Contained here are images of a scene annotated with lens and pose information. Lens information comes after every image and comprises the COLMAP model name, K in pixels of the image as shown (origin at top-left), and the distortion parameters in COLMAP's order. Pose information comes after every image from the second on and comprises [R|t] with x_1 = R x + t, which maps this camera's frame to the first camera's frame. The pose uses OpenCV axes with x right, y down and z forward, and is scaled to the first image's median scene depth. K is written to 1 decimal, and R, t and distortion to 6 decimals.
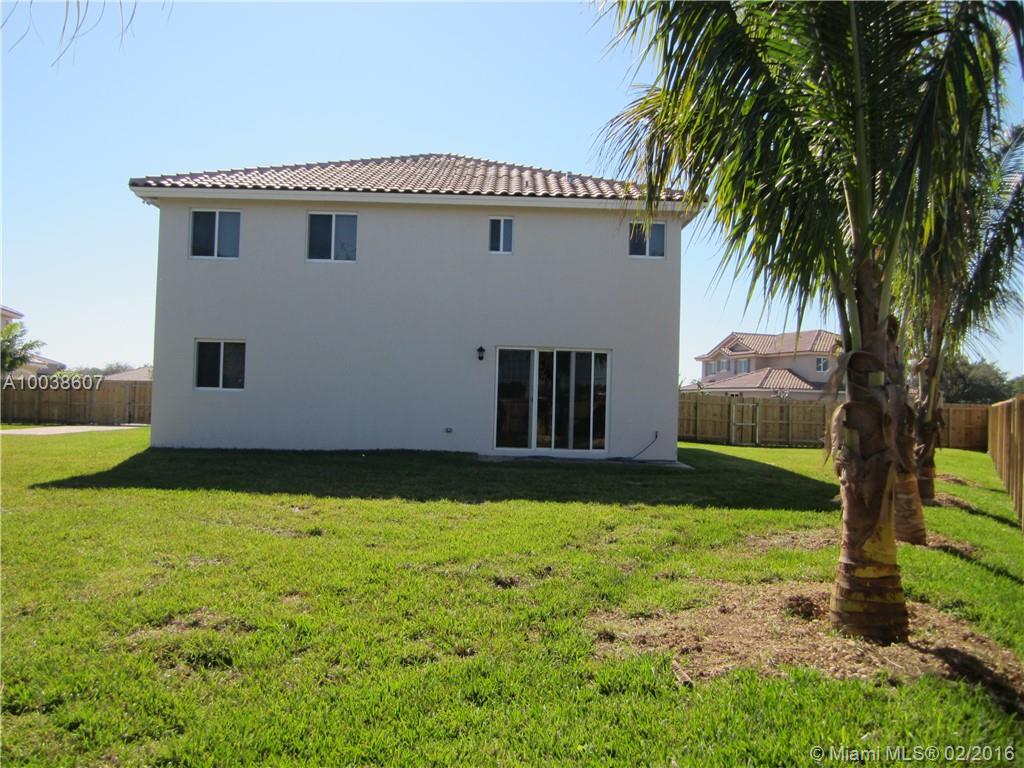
lens RADIAL K [[838.9, 0, 513.3], [0, 838.9, 384.0], [0, 0, 1]] dist [-0.054560, 0.029598]
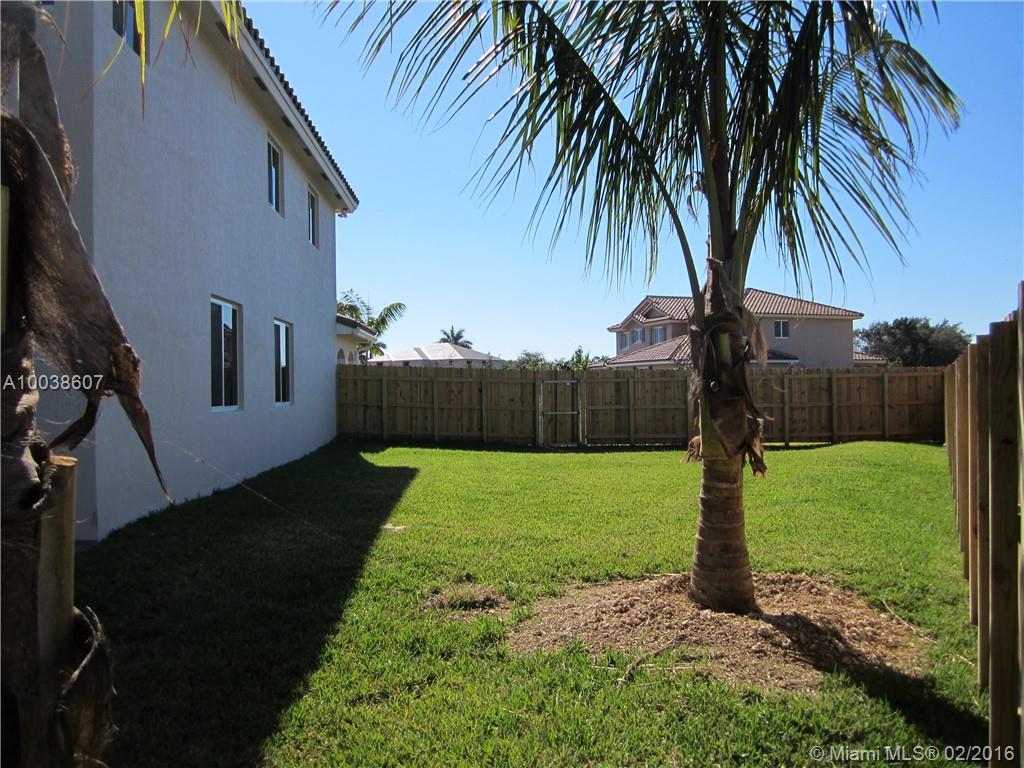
lens RADIAL K [[838.9, 0, 510.1], [0, 838.9, 380.7], [0, 0, 1]] dist [-0.054560, 0.029598]
pose [[0.998703, -0.041564, 0.029401, 0.222512], [0.041150, 0.999047, 0.014554, 0.013041], [-0.029978, -0.013325, 0.999462, 0.373353]]
